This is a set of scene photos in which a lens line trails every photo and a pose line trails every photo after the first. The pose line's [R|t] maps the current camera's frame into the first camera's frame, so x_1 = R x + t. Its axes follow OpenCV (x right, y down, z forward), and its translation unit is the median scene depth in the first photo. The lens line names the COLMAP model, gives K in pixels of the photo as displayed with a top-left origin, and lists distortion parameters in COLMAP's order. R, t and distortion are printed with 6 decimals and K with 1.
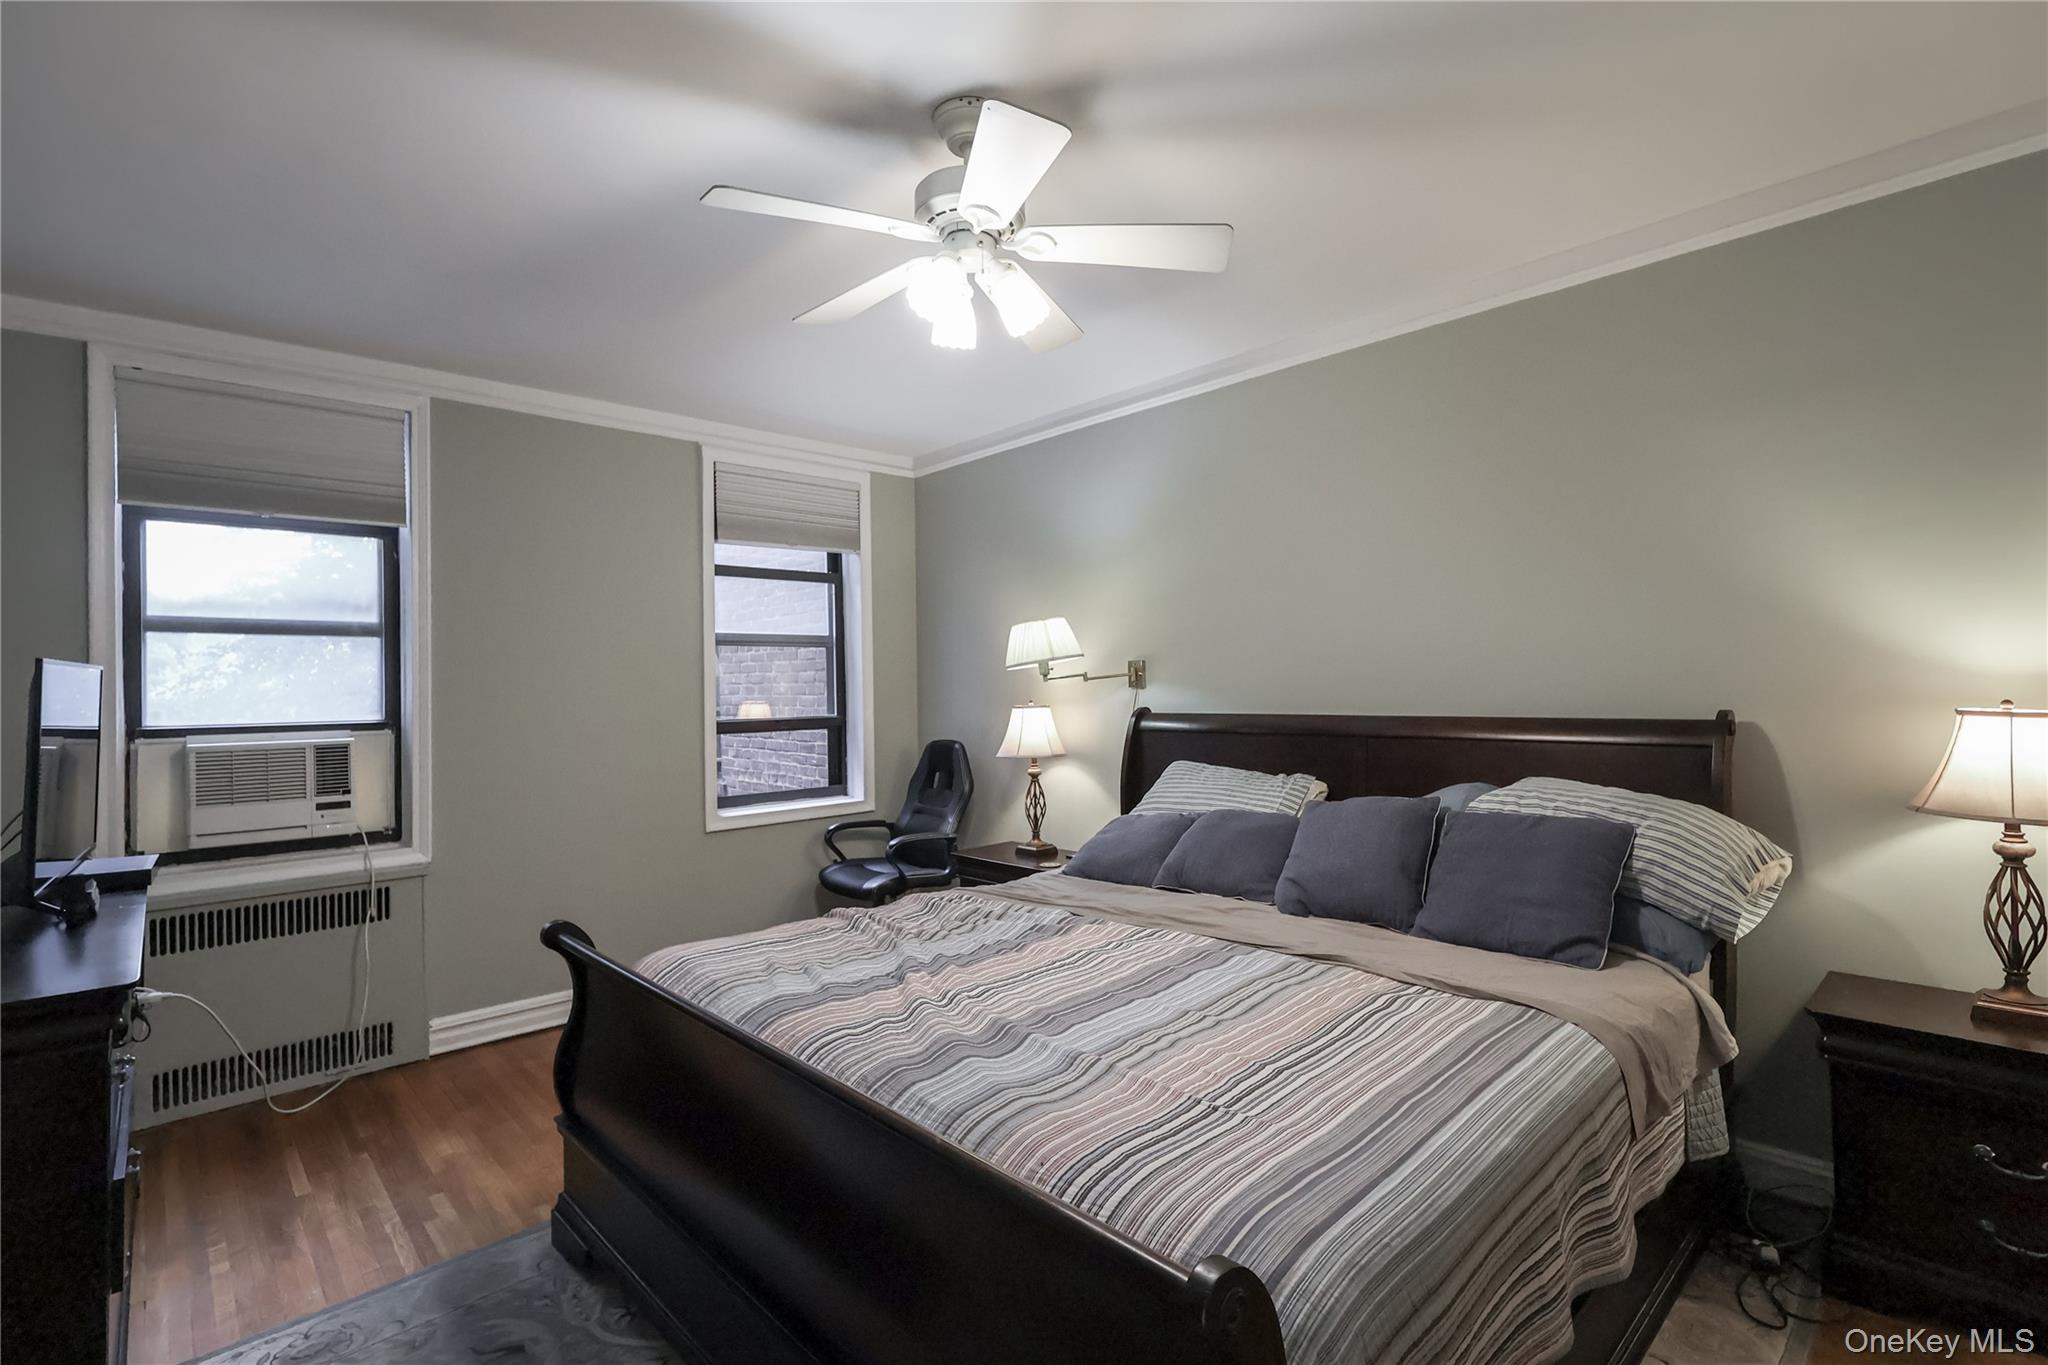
lens RADIAL K [[943.2, 0, 1020.7], [0, 943.2, 679.5], [0, 0, 1]] dist [-0.002052, 0.001065]
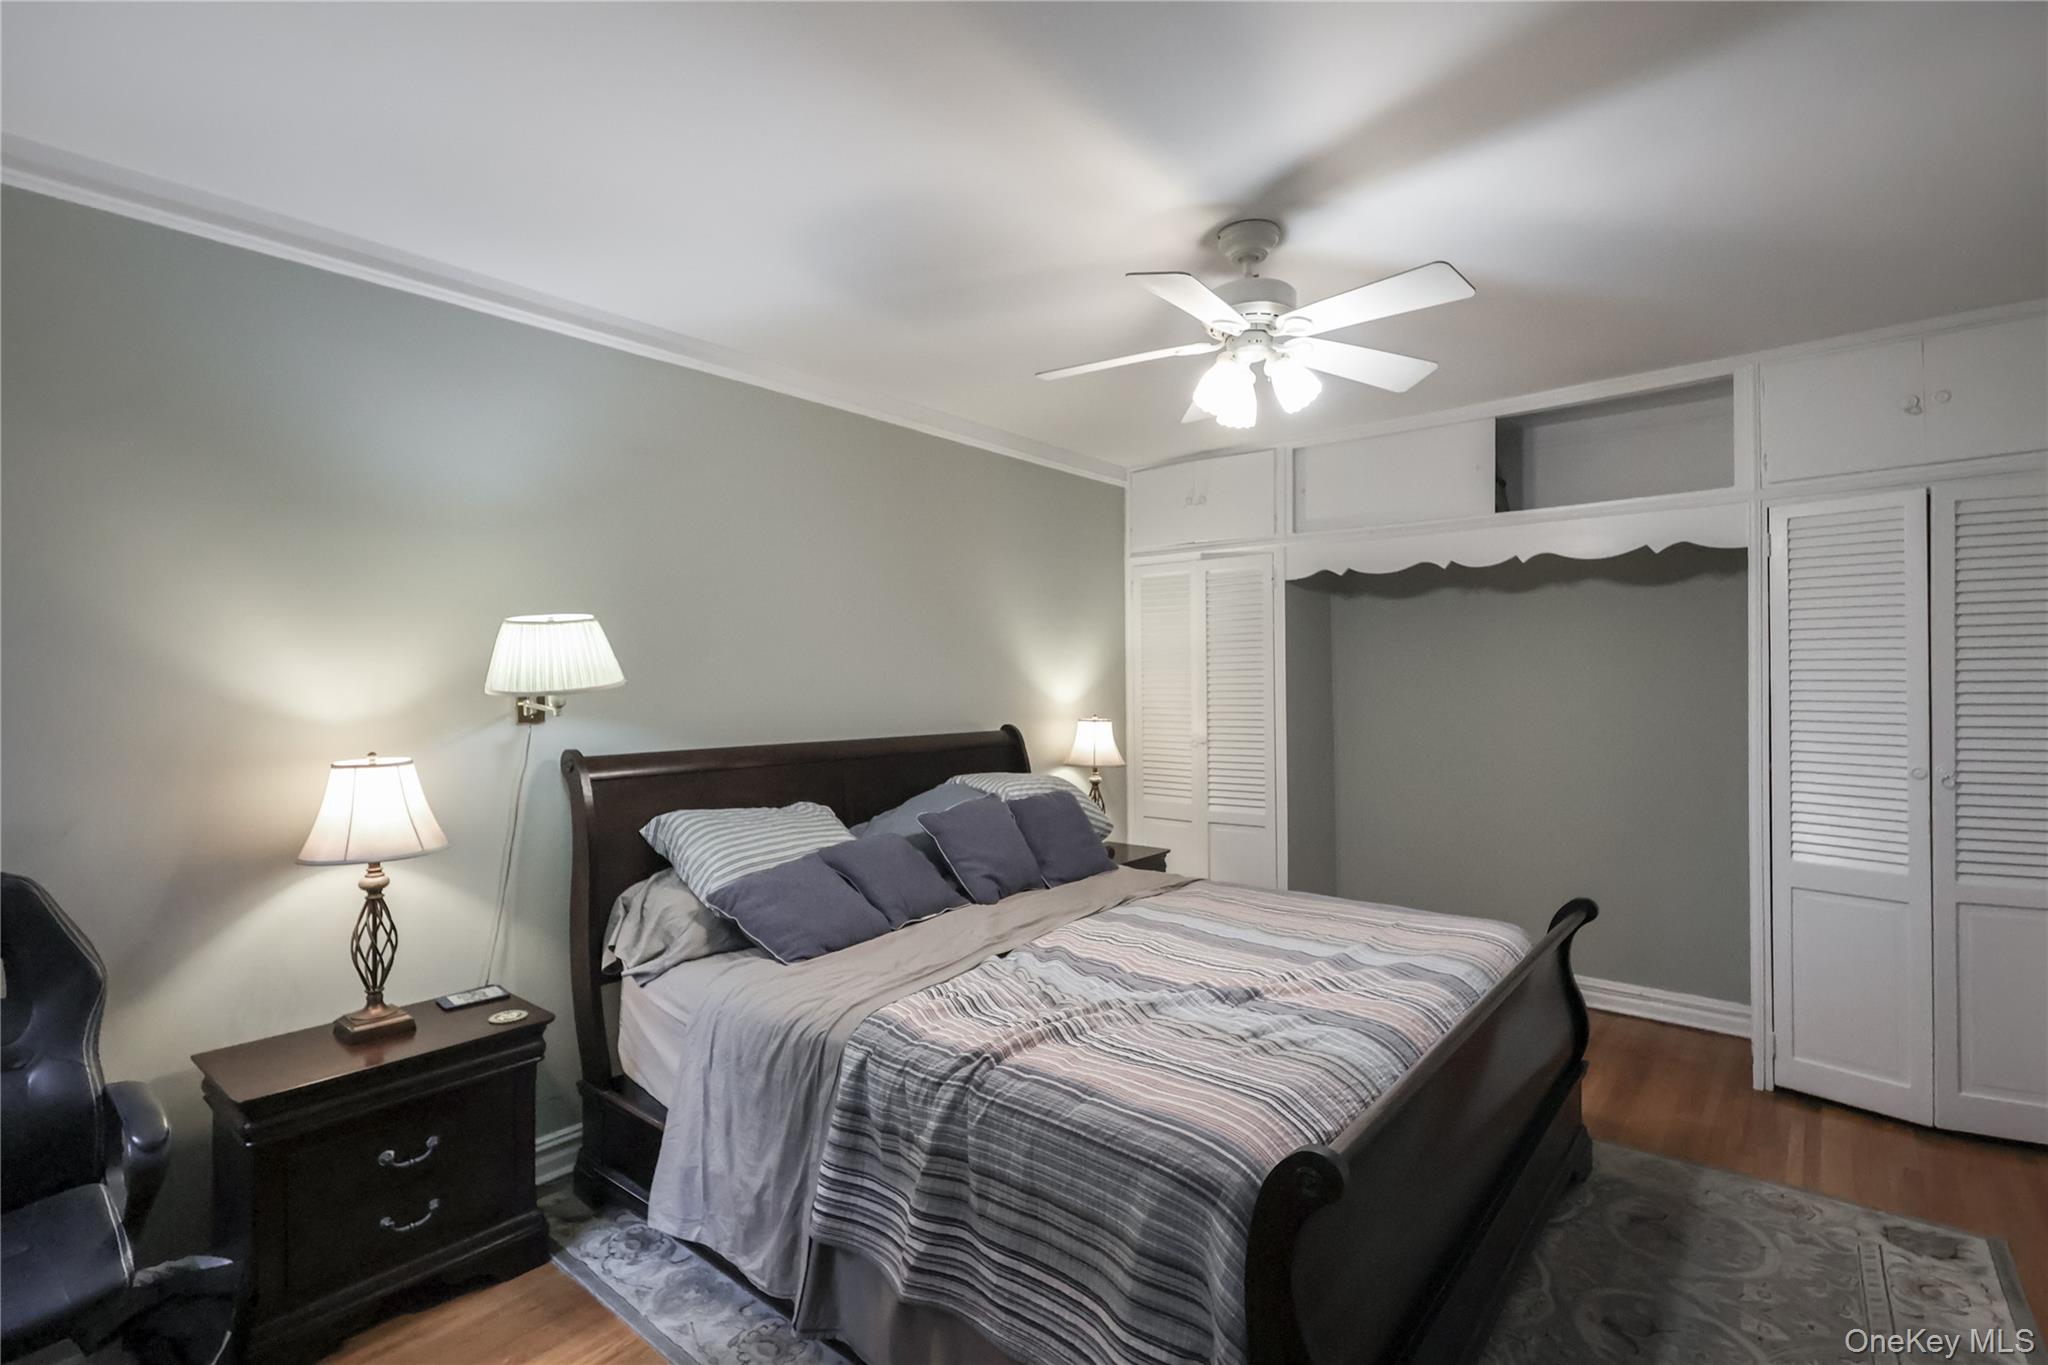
lens RADIAL K [[943.2, 0, 1020.7], [0, 943.2, 679.5], [0, 0, 1]] dist [-0.002052, 0.001065]
pose [[-0.114123, 0.024038, 0.993176, -0.658525], [0.001008, 0.999710, -0.024080, -0.006209], [-0.993466, -0.001747, -0.114114, 0.788549]]
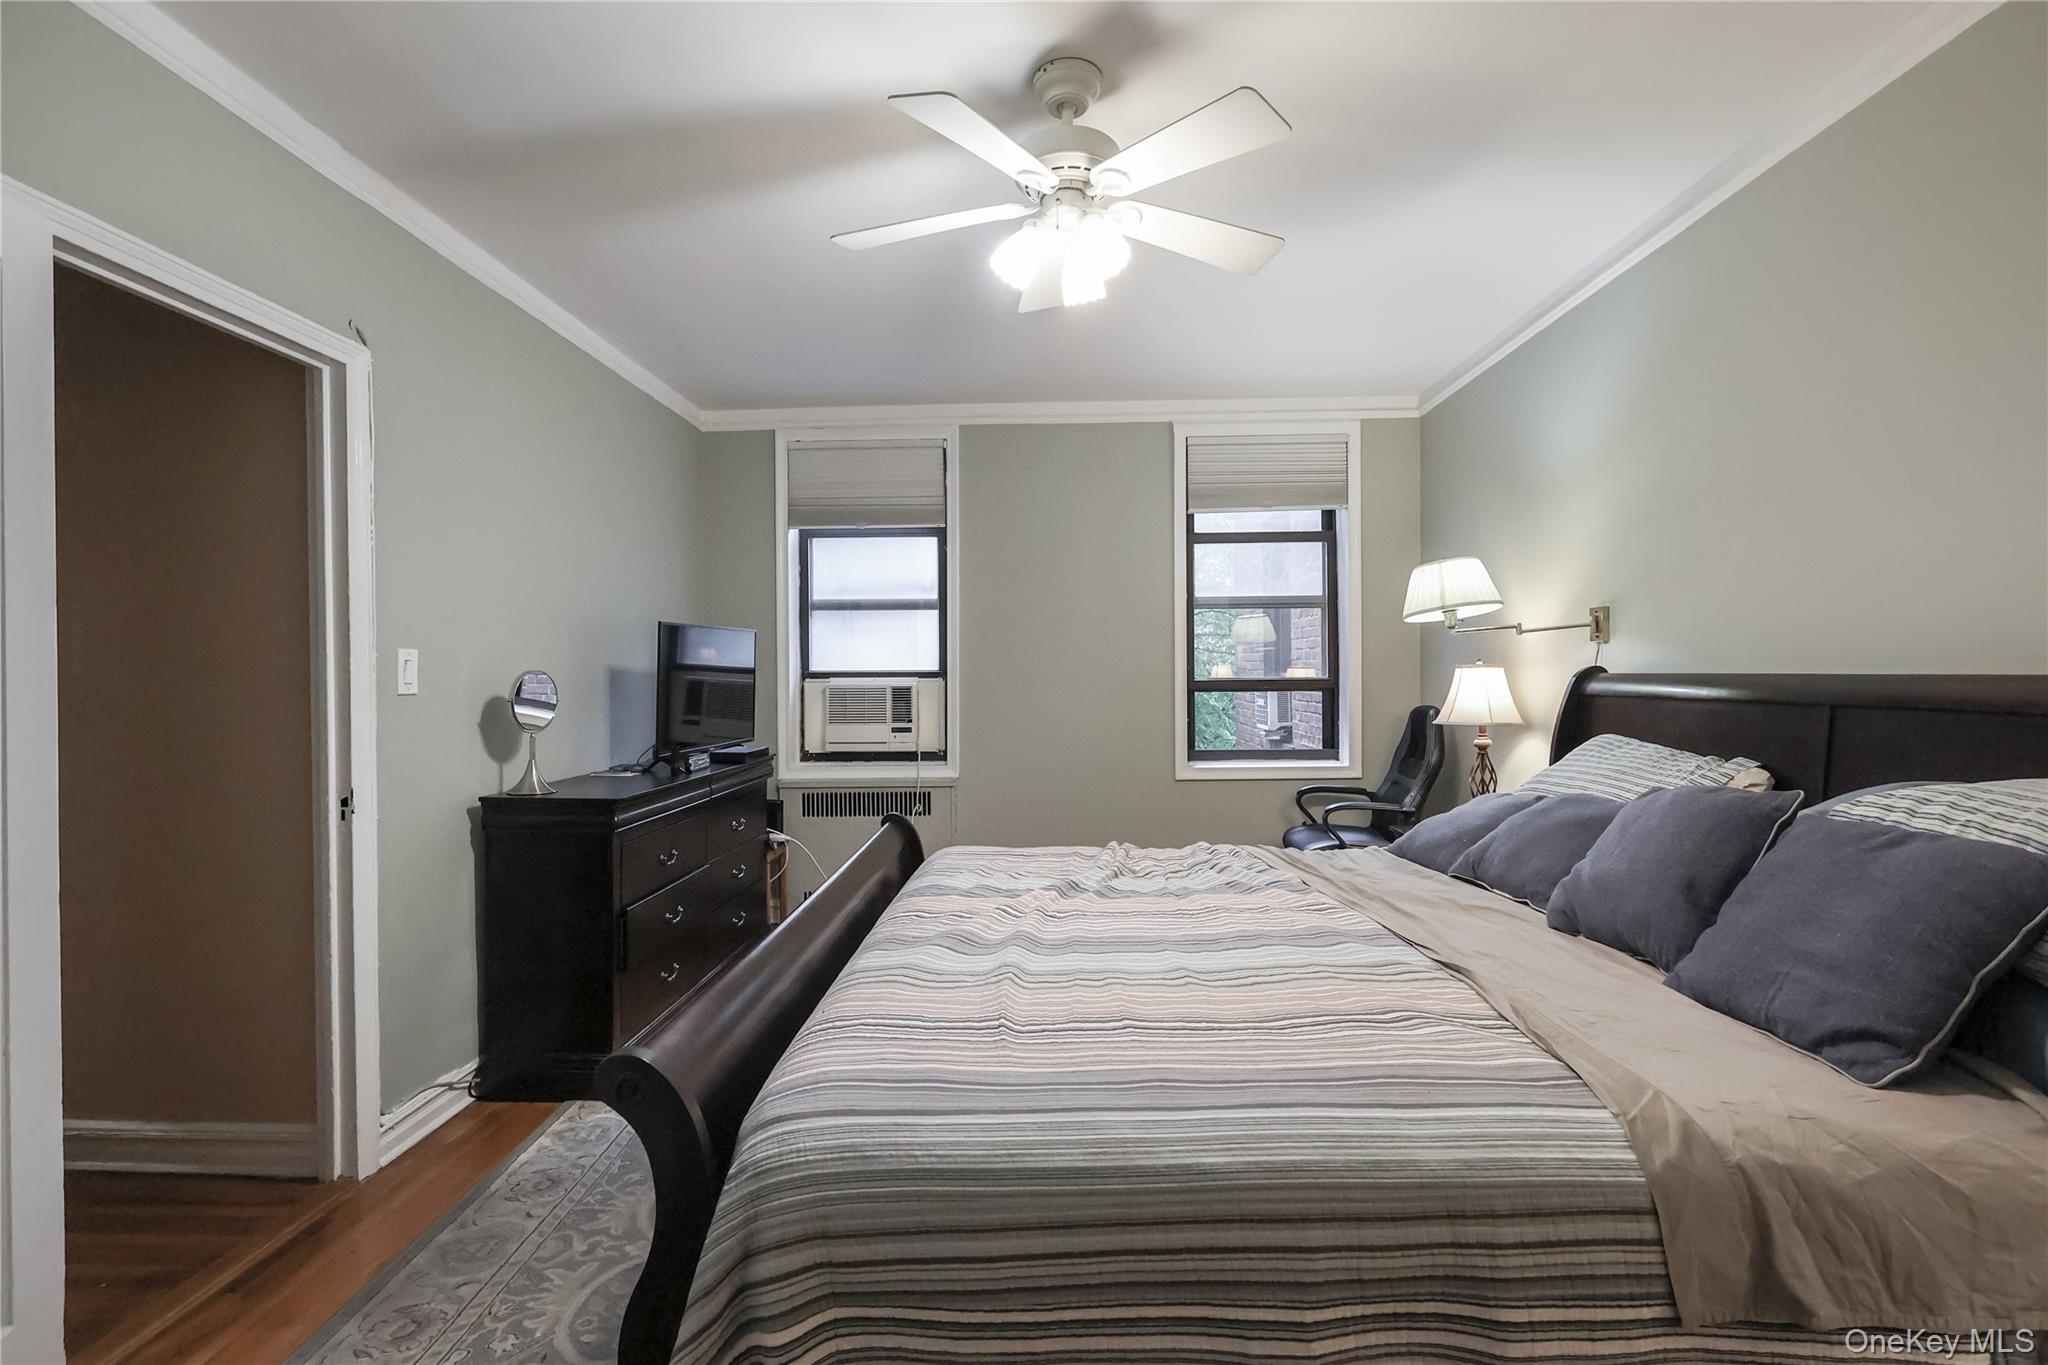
lens RADIAL K [[943.2, 0, 1020.7], [0, 943.2, 679.5], [0, 0, 1]] dist [-0.002052, 0.001065]
pose [[0.710048, 0.017181, -0.703944, 0.362753], [0.000726, 0.999684, 0.025132, 0.021735], [0.704153, -0.018357, 0.709811, 0.118426]]
